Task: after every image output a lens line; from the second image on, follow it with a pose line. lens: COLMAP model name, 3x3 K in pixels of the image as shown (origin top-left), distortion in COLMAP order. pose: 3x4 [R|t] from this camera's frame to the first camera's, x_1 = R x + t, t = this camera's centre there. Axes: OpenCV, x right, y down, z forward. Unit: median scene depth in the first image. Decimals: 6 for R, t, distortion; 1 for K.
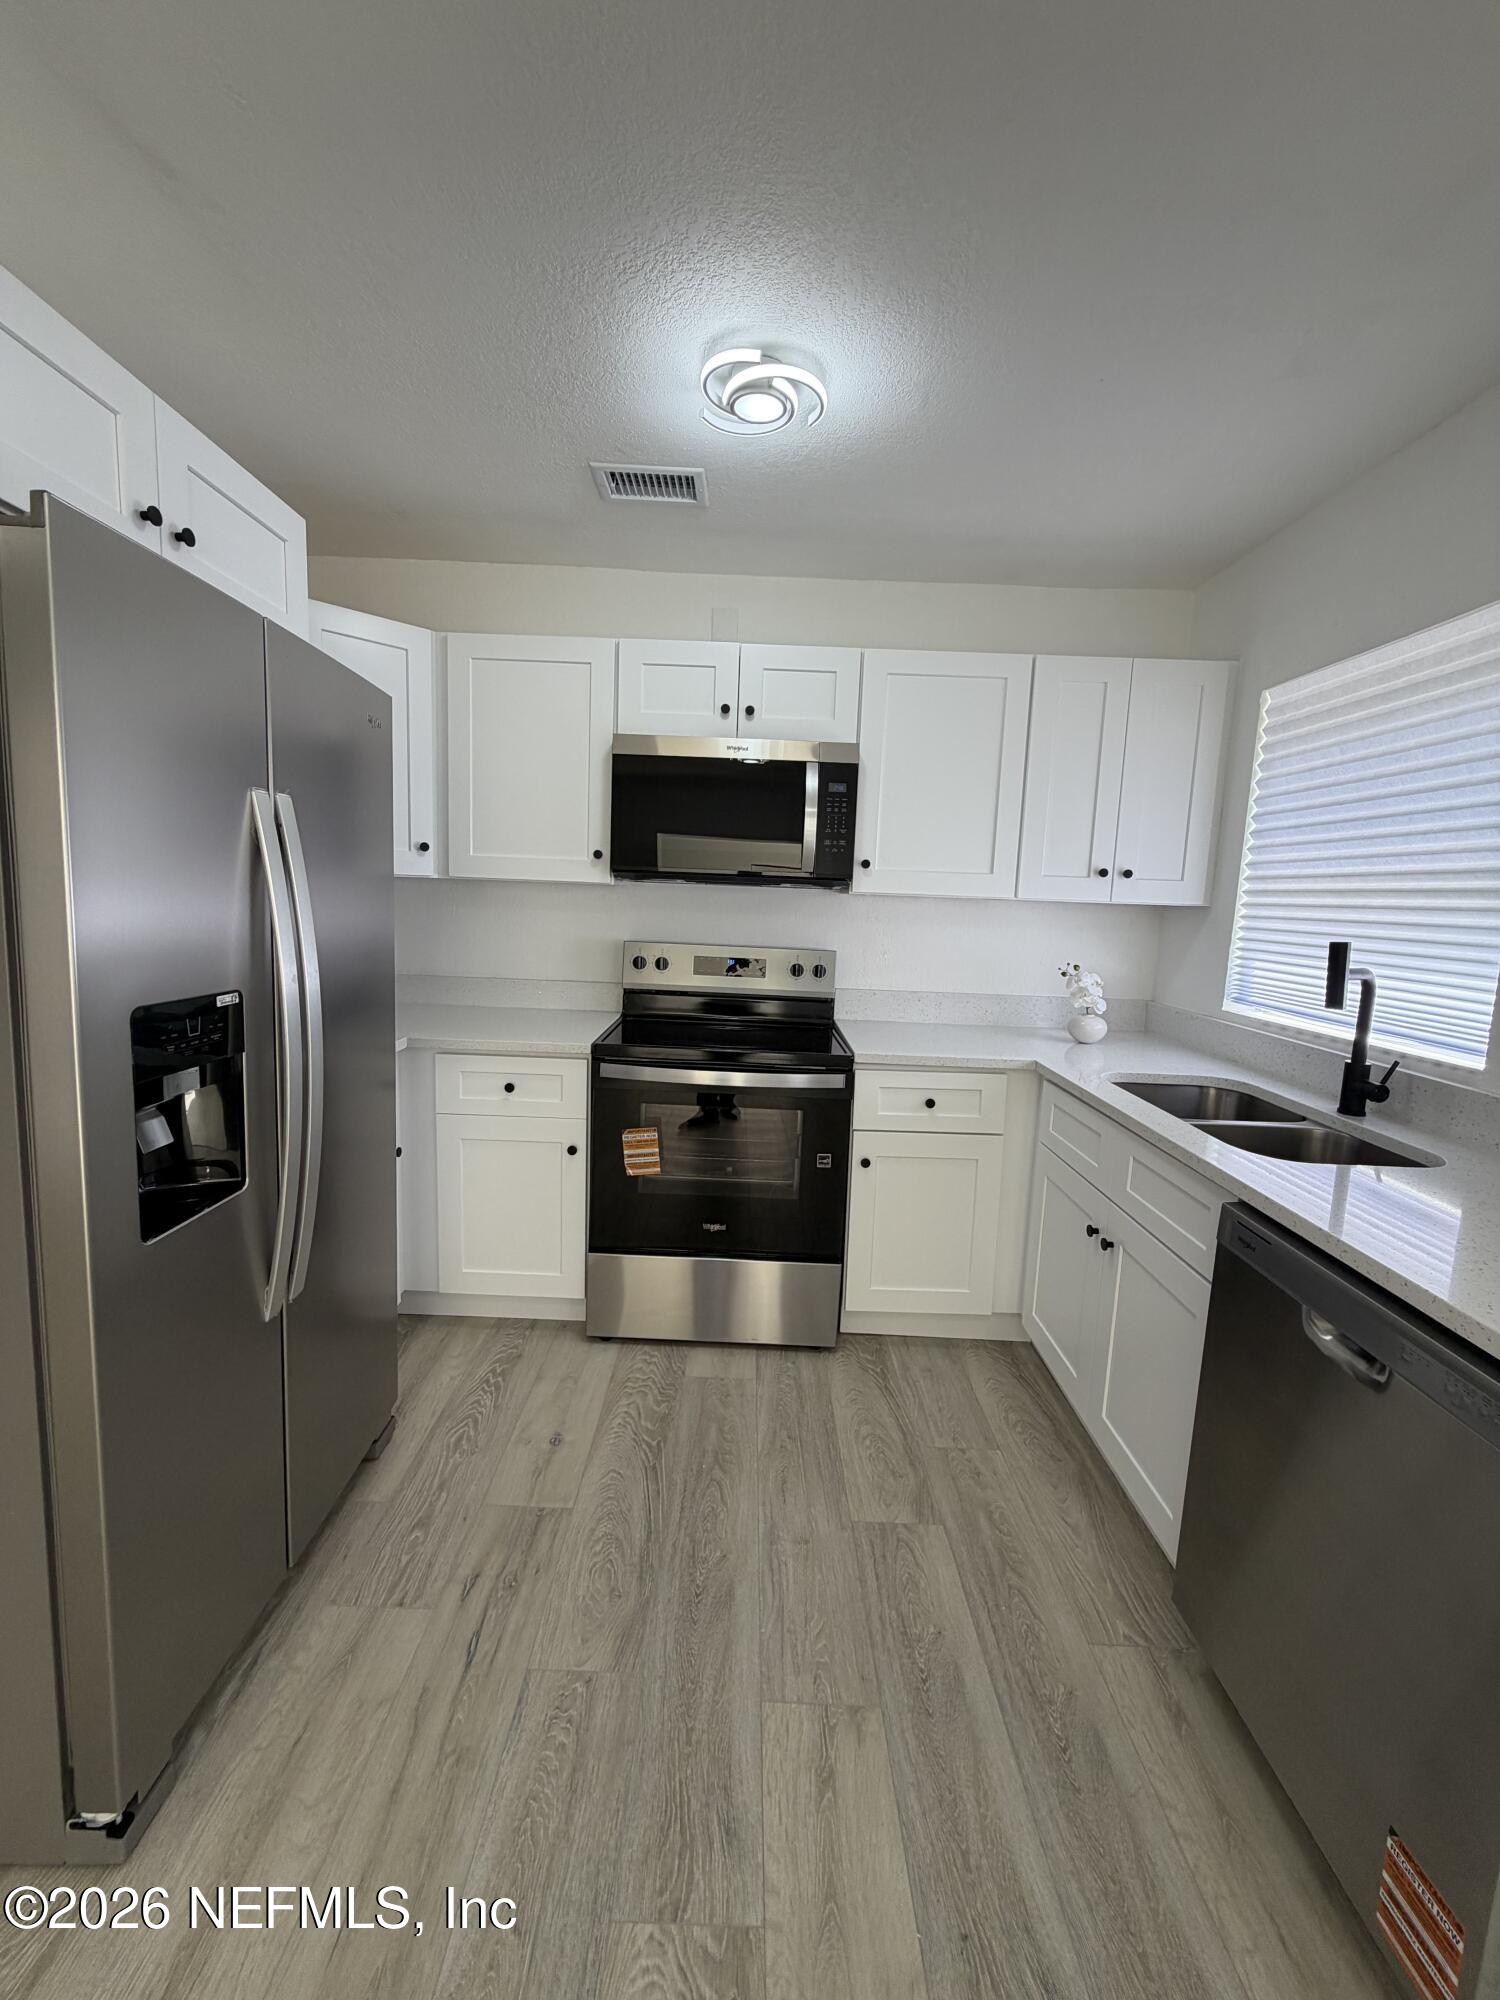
lens RADIAL K [[796.4, 0, 744.6], [0, 796.4, 996.8], [0, 0, 1]] dist [-0.000501, -0.000044]
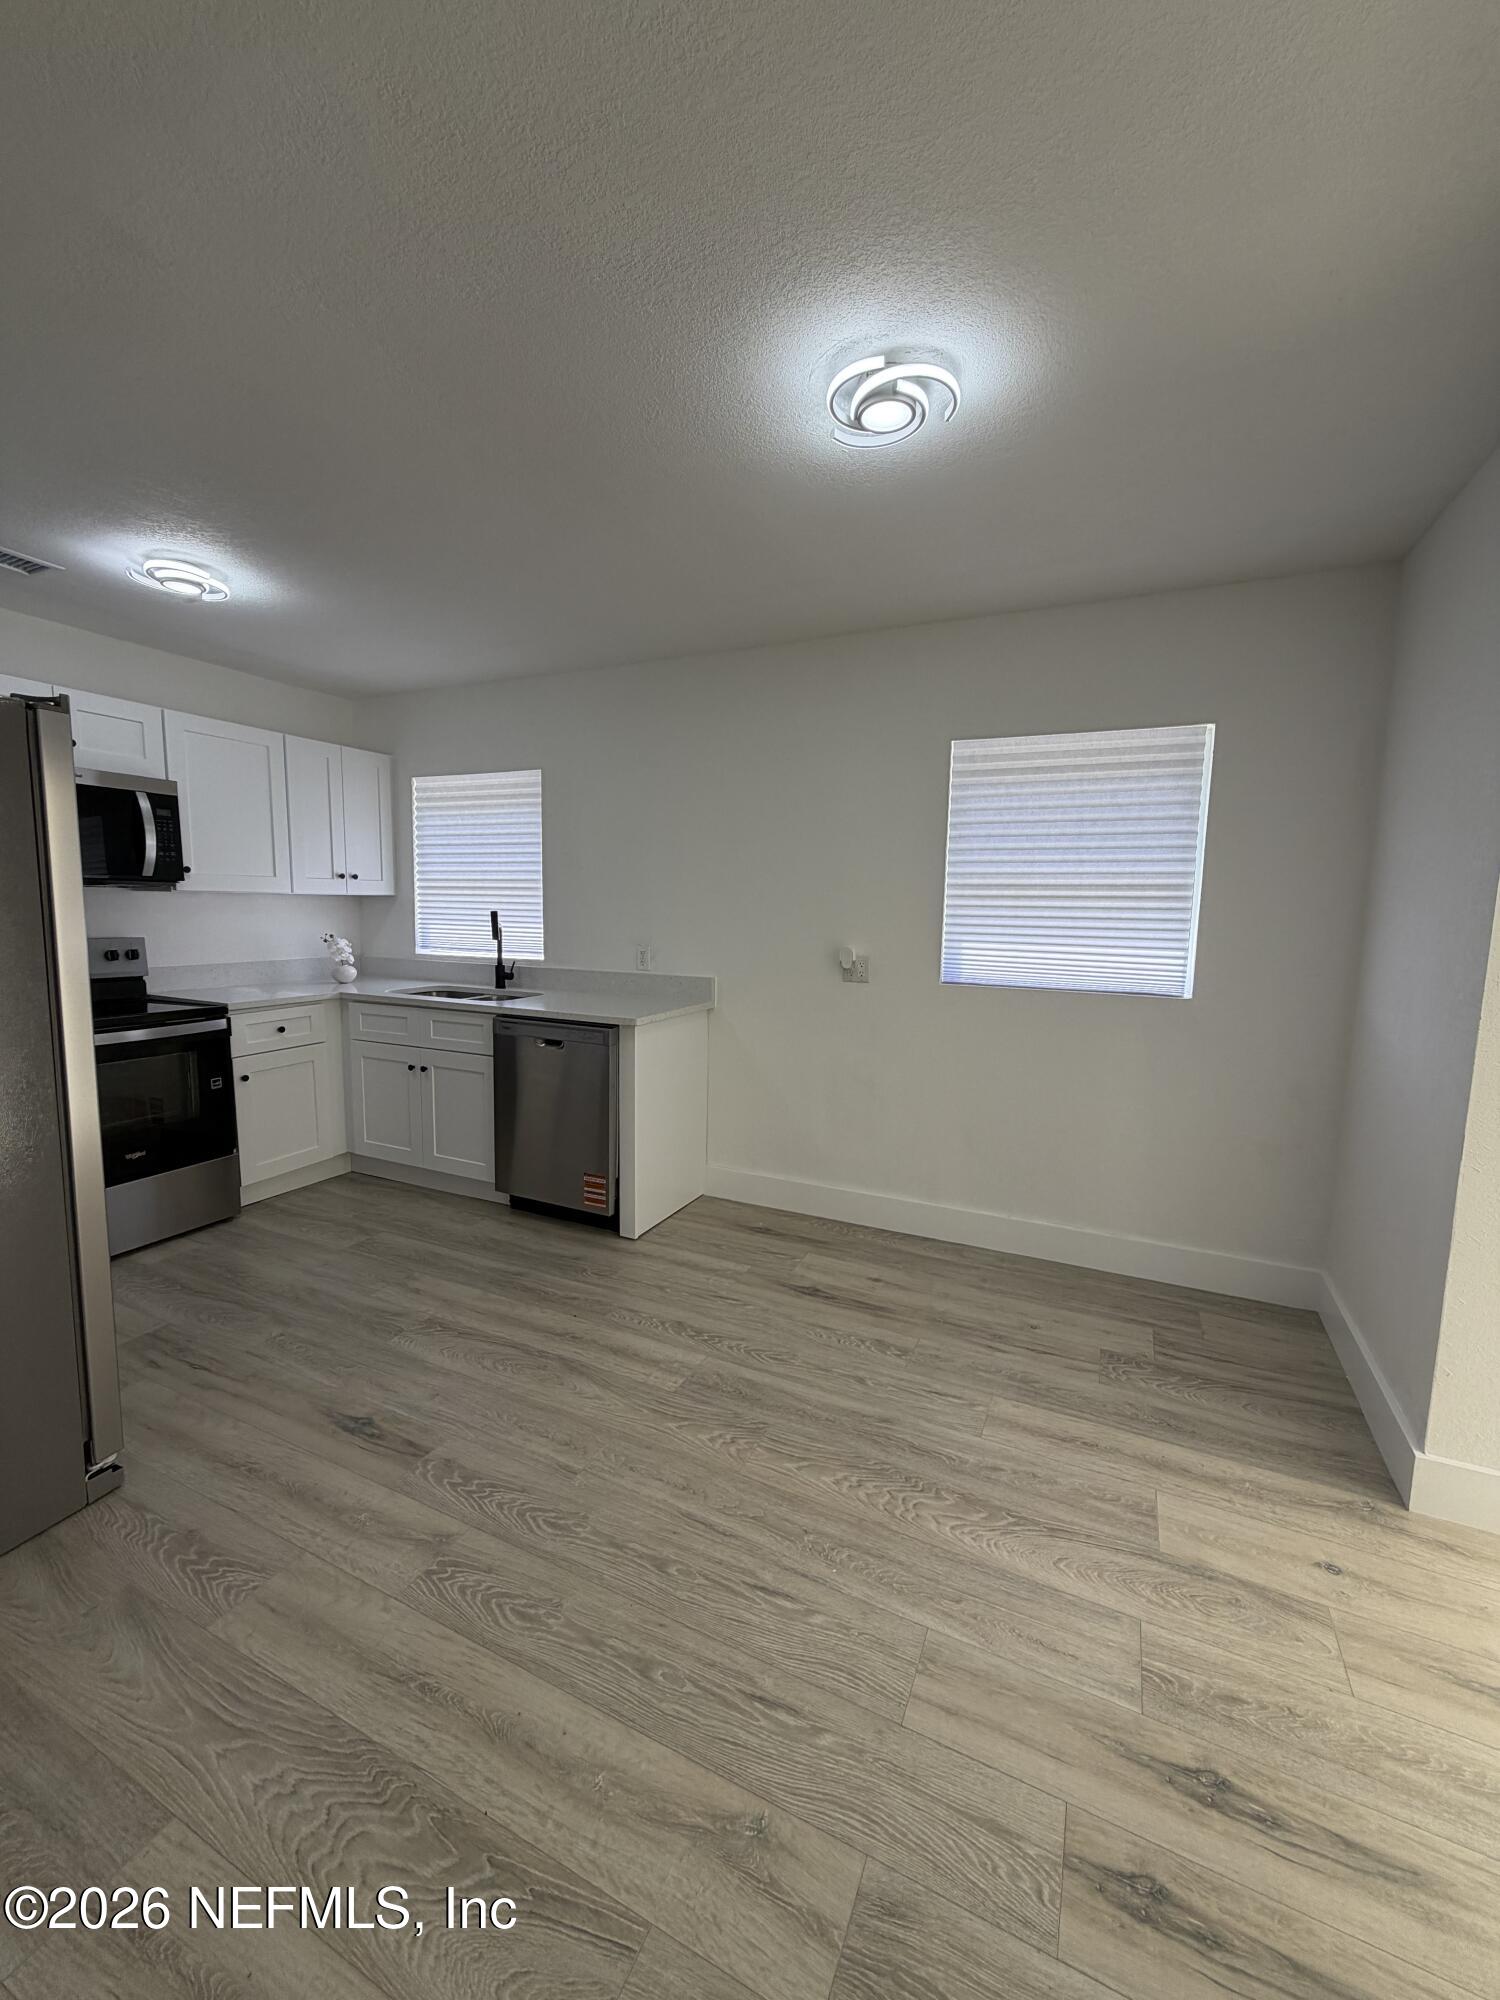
lens RADIAL K [[796.4, 0, 744.6], [0, 796.4, 996.8], [0, 0, 1]] dist [-0.000501, -0.000044]
pose [[0.422462, -0.135103, 0.896255, -0.780829], [0.115910, 0.988762, 0.094412, 0.032367], [-0.898939, 0.064000, 0.433374, -0.477530]]
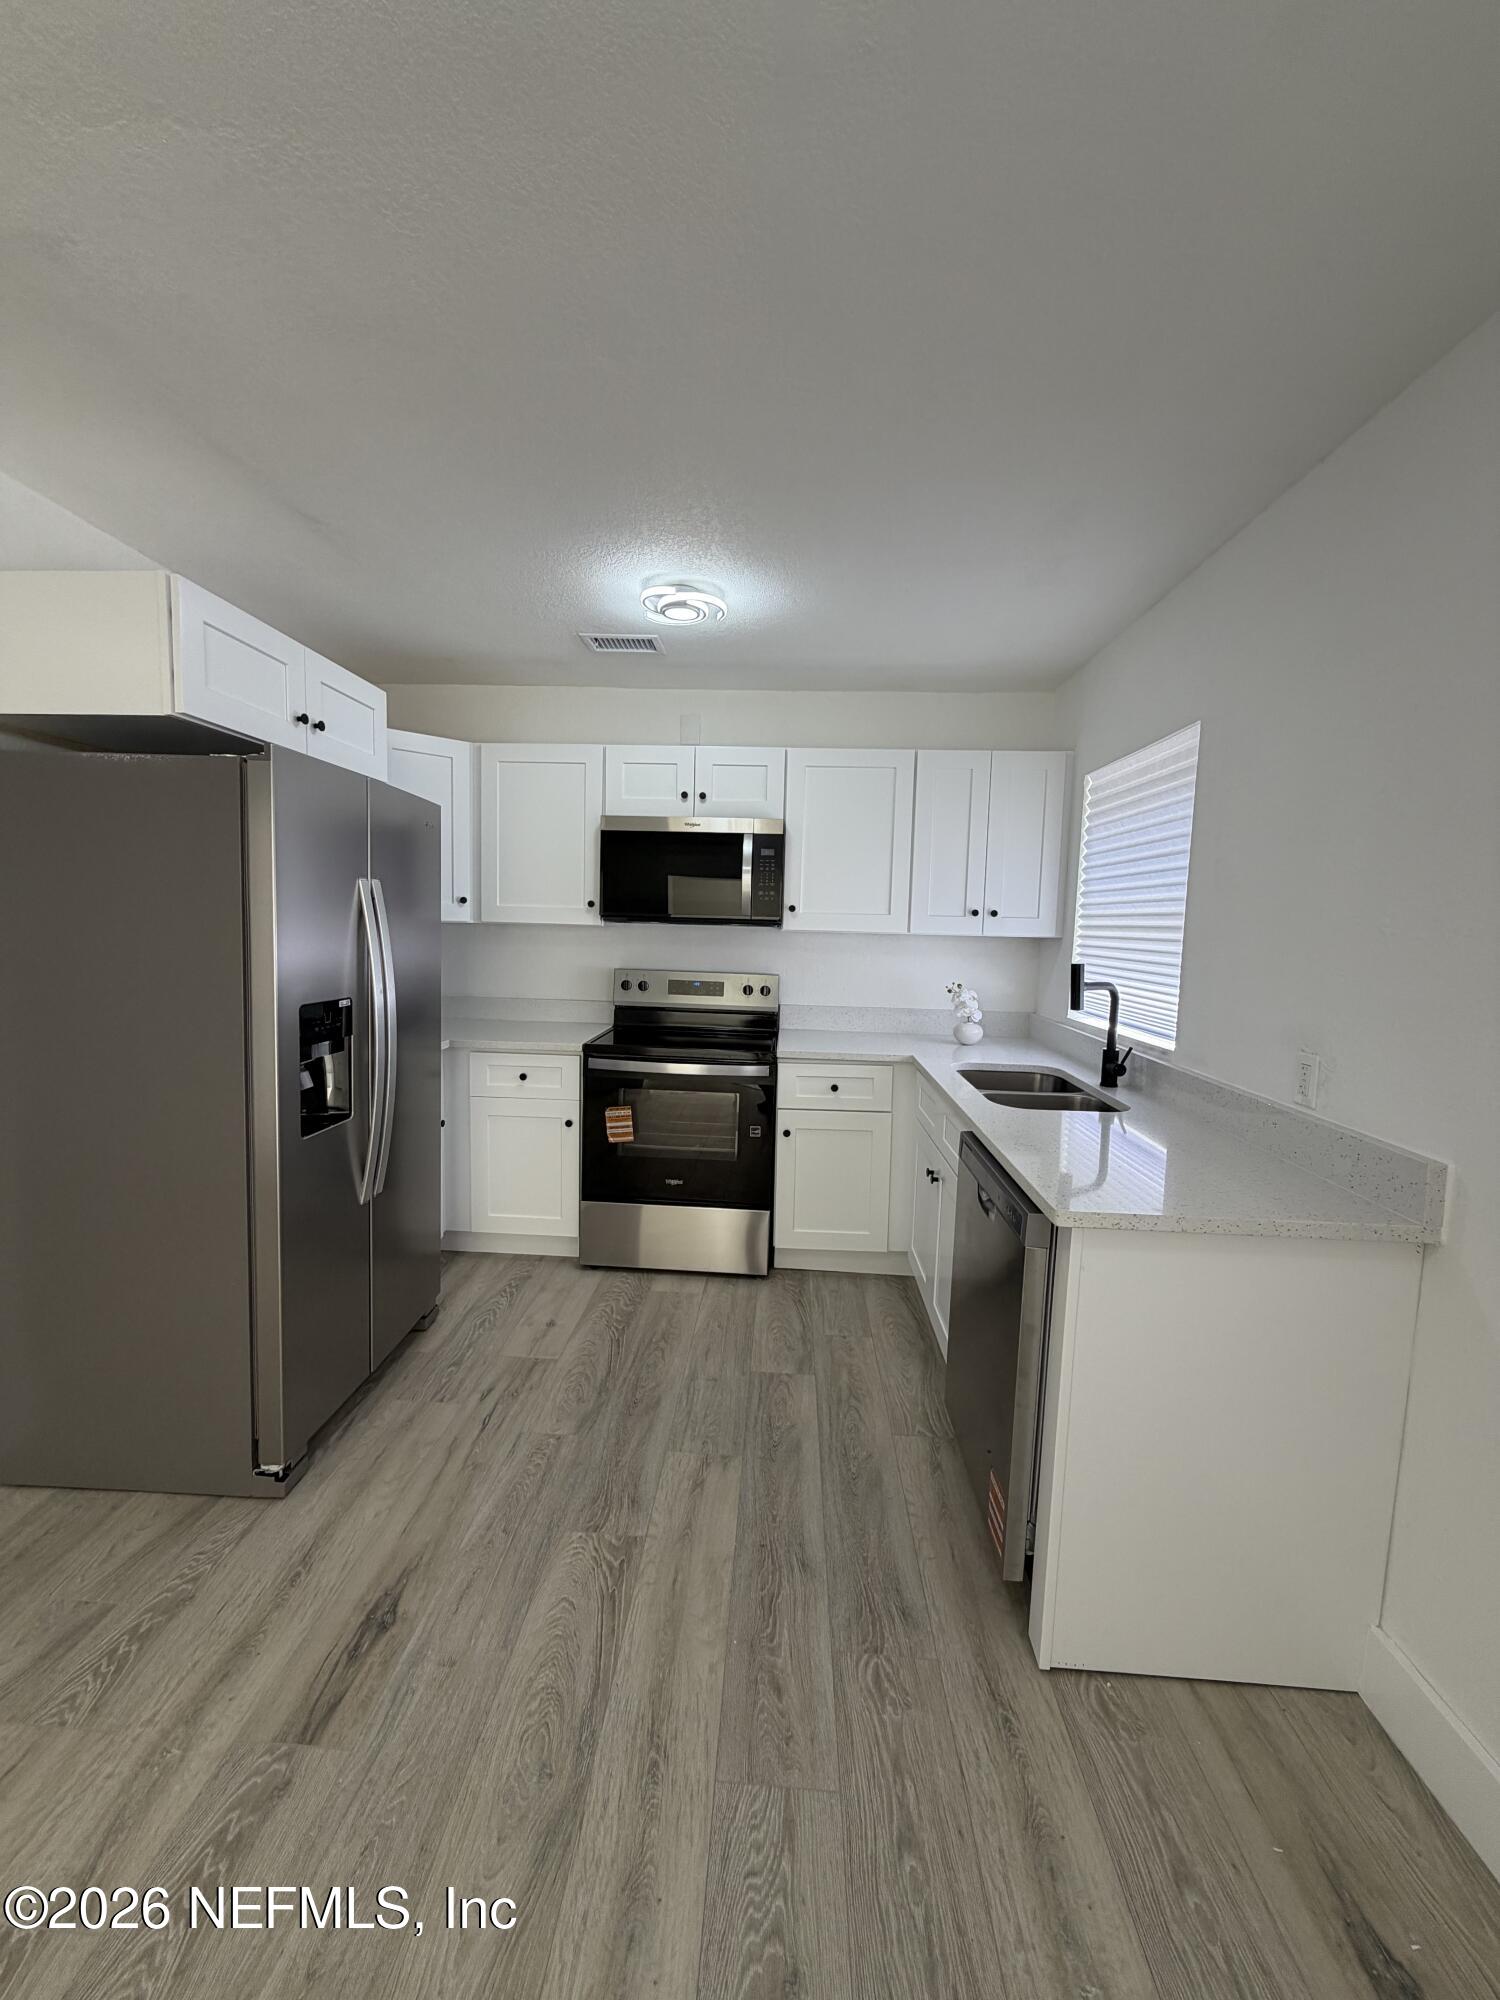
lens RADIAL K [[796.4, 0, 744.6], [0, 796.4, 996.8], [0, 0, 1]] dist [-0.000501, -0.000044]
pose [[0.998752, -0.007044, -0.049444, 0.156554], [0.005224, 0.999307, -0.036846, 0.031015], [0.049670, 0.036542, 0.998097, -0.356130]]
